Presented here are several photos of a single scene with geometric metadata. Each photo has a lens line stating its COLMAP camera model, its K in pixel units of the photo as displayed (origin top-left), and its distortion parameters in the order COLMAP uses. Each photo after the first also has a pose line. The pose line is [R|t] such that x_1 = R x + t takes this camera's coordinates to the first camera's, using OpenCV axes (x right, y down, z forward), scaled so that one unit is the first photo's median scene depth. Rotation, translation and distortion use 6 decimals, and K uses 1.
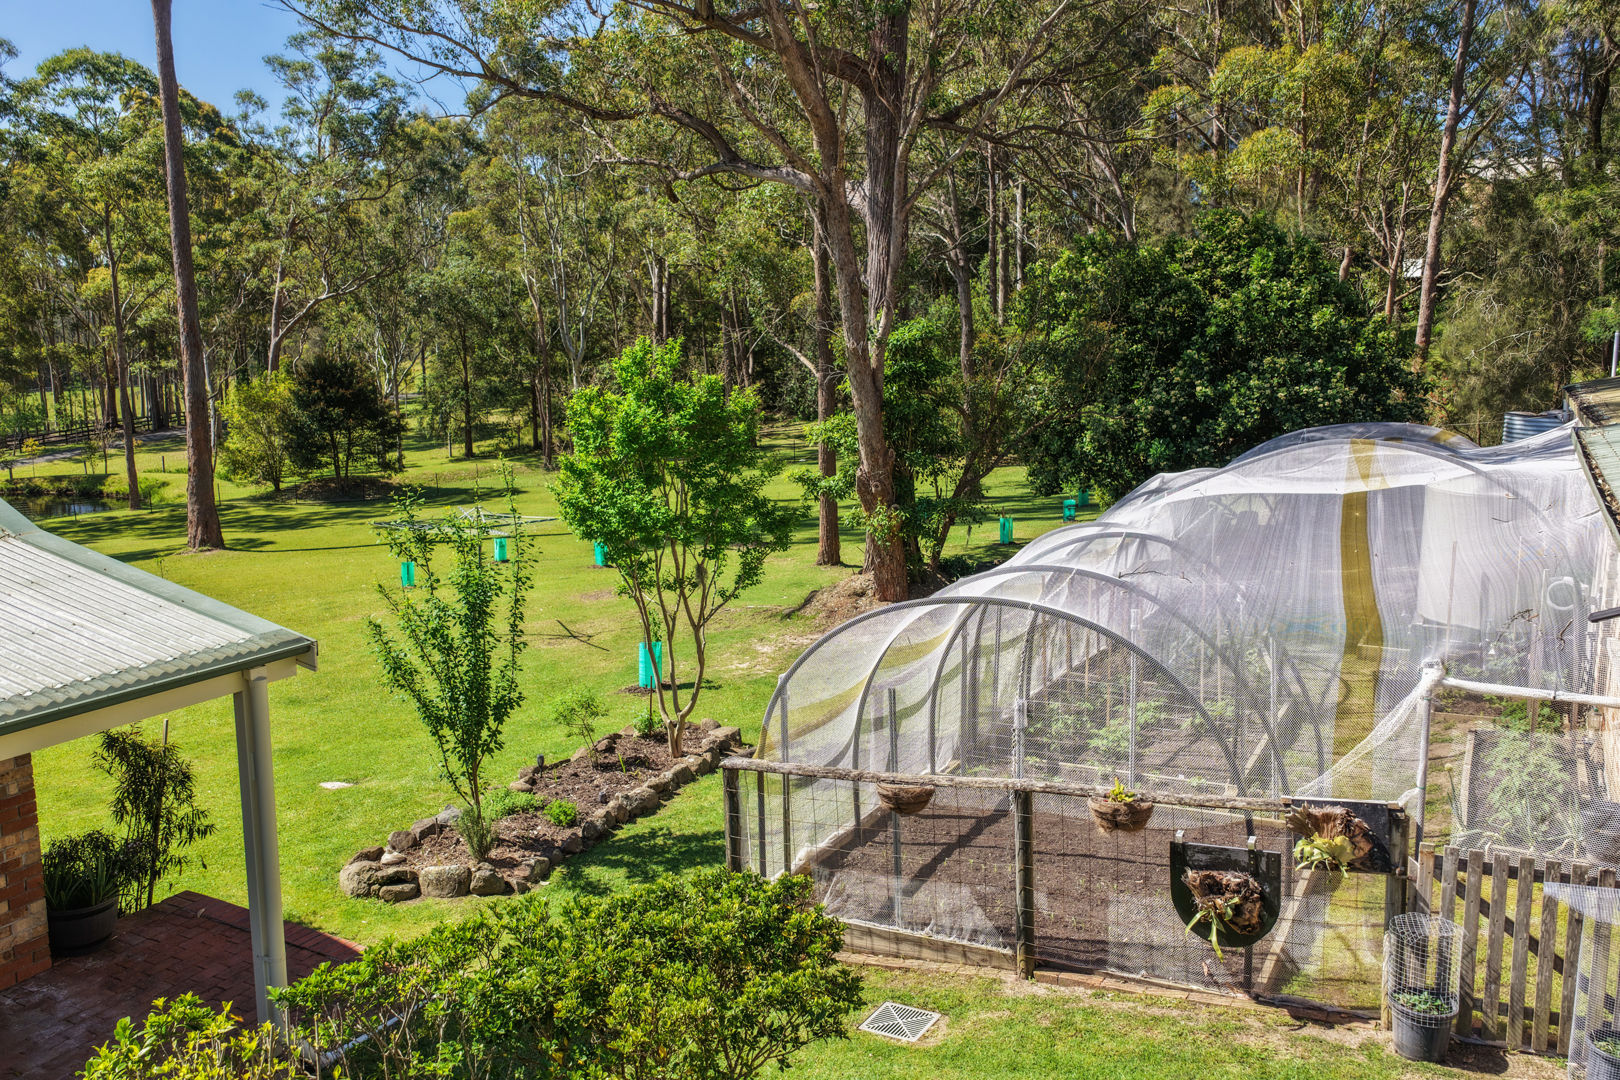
lens RADIAL K [[1333.1, 0, 810.0], [0, 1333.1, 540.0], [0, 0, 1]] dist [0.005007, 0.006523]
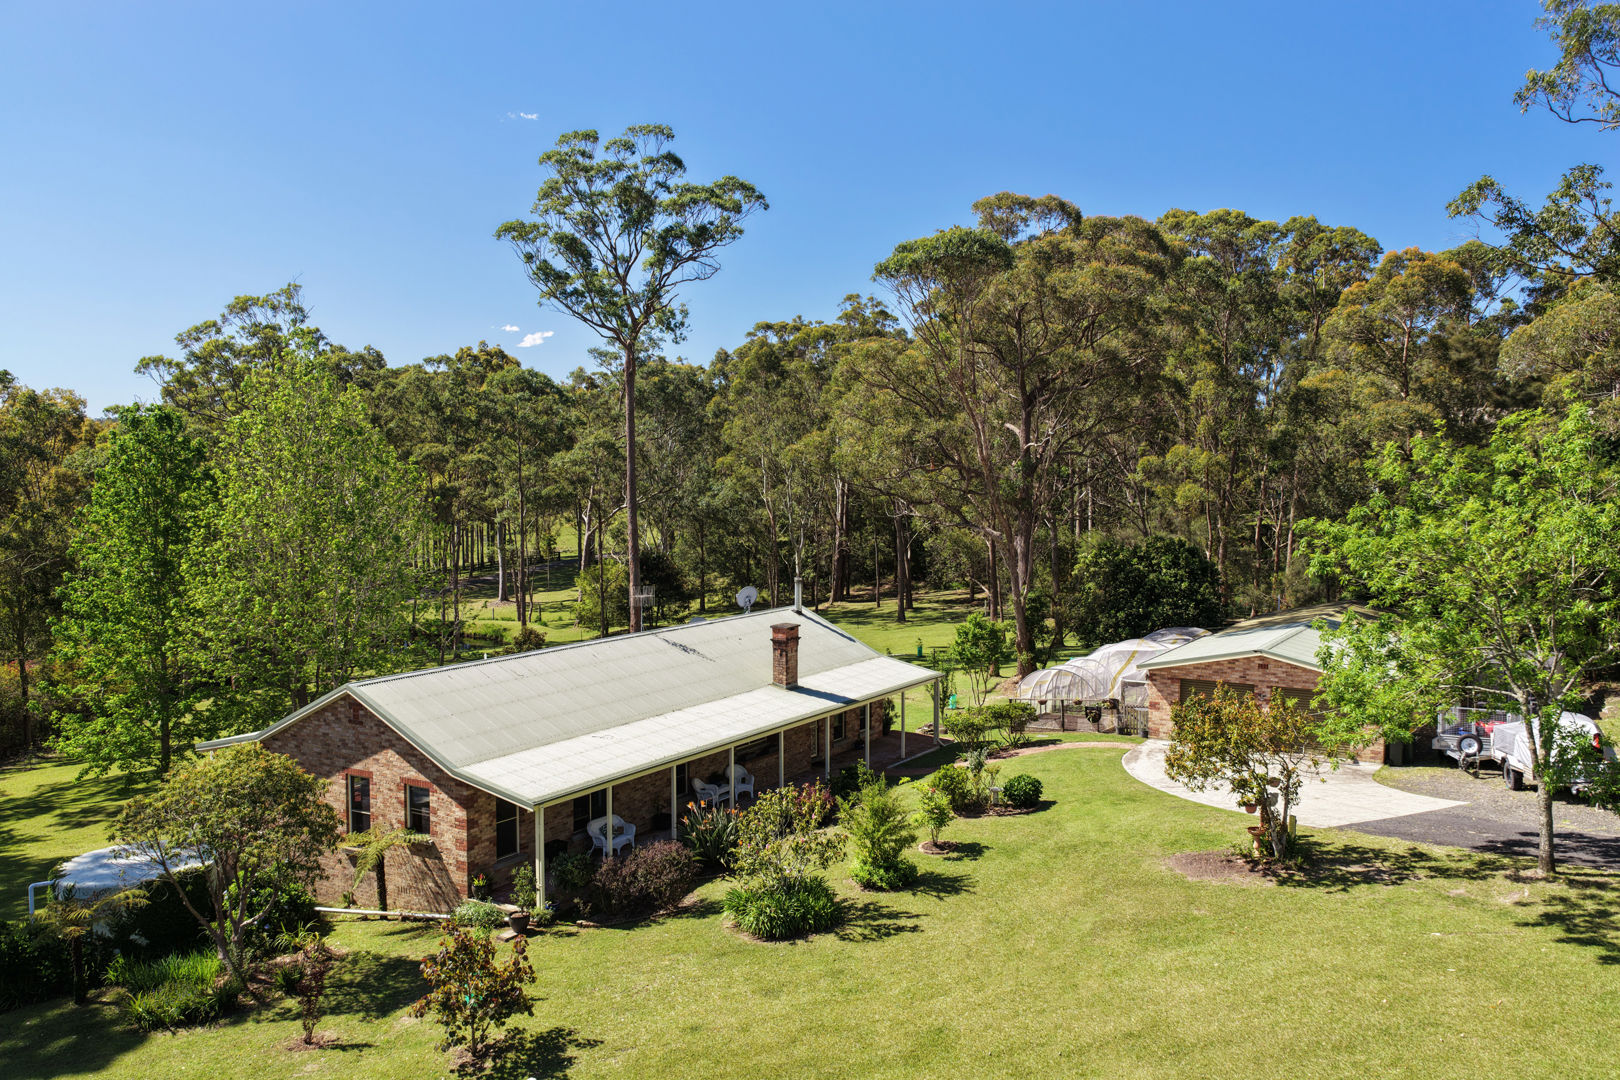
lens RADIAL K [[1333.1, 0, 810.0], [0, 1333.1, 540.0], [0, 0, 1]] dist [0.005007, 0.006523]
pose [[0.997737, 0.006353, -0.066934, -0.066041], [-0.013247, 0.994586, -0.103065, 0.011414], [0.065917, 0.103718, 0.992420, -0.584313]]
